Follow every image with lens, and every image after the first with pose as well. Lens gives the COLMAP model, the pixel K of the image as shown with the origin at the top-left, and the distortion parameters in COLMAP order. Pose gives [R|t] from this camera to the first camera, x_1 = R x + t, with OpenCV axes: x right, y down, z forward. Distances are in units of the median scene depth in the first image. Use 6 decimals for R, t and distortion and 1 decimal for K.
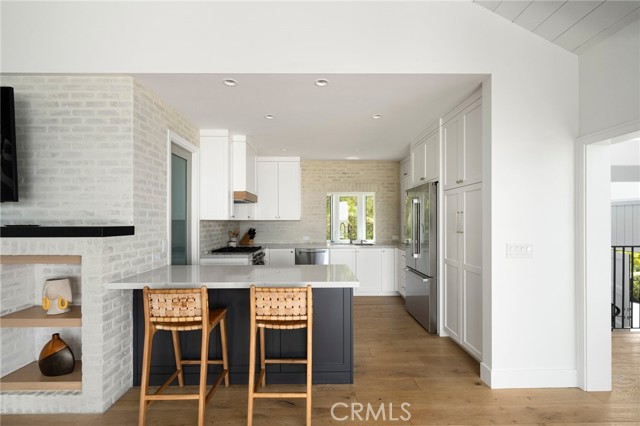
lens RADIAL K [[280.2, 0, 318.2], [0, 280.2, 217.8], [0, 0, 1]] dist [-0.000316, -0.000002]
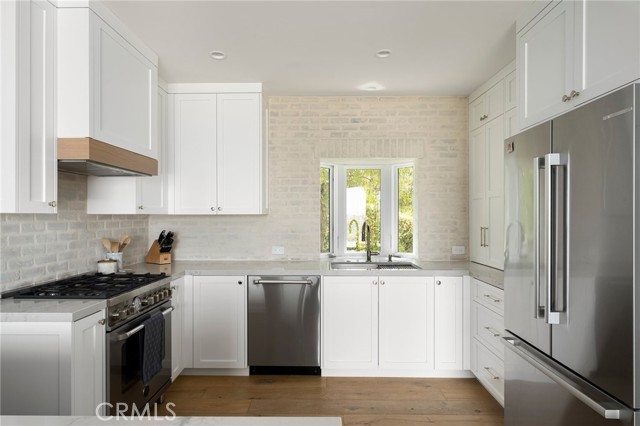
lens RADIAL K [[351.3, 0, 321.0], [0, 351.3, 212.6], [0, 0, 1]] dist [0.001710, 0.000066]
pose [[0.999692, 0.001683, -0.024750, 0.049143], [-0.001667, 0.999998, 0.000675, 0.004440], [0.024751, -0.000633, 0.999693, 0.377605]]
